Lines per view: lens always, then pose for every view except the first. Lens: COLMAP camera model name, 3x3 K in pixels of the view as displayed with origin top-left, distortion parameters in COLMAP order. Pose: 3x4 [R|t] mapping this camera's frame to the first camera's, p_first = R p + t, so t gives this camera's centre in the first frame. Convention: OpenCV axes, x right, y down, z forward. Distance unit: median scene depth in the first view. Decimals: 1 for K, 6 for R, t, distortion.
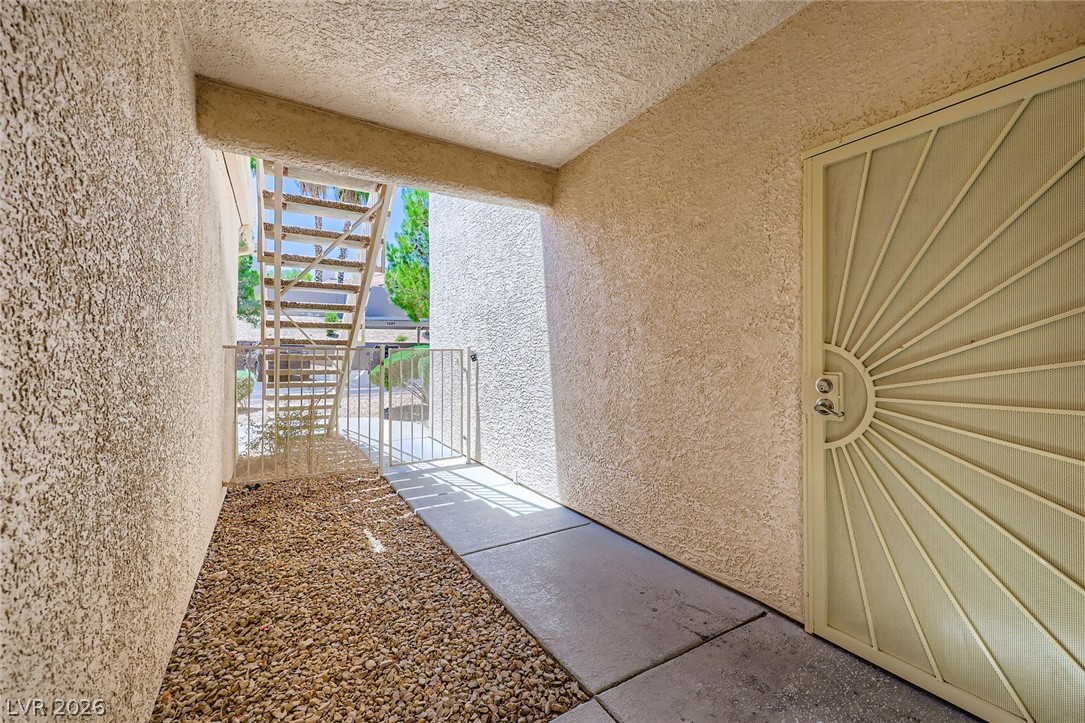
lens RADIAL K [[450.1, 0, 545.8], [0, 450.1, 364.3], [0, 0, 1]] dist [-0.001497, -0.000088]
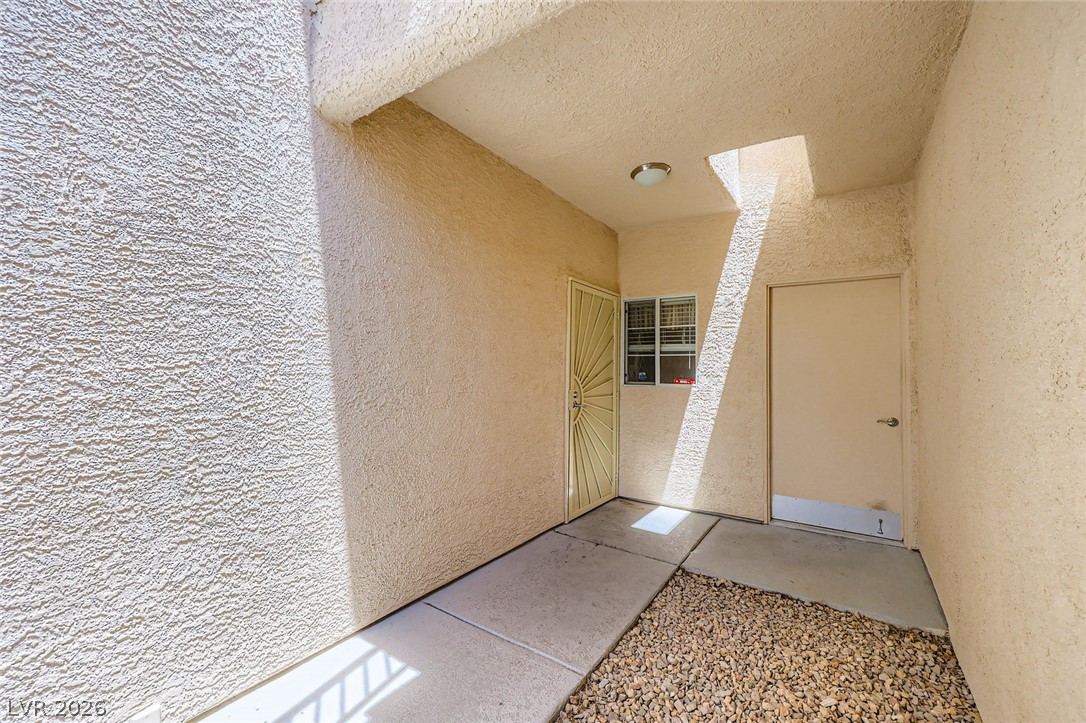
lens RADIAL K [[439.9, 0, 543.0], [0, 439.9, 361.5], [0, 0, 1]] dist [0.000347, -0.000019]
pose [[-0.409627, 0.015177, 0.912127, -0.664290], [0.002437, 0.999876, -0.015543, -0.041090], [-0.912250, -0.004144, -0.409613, 1.122985]]
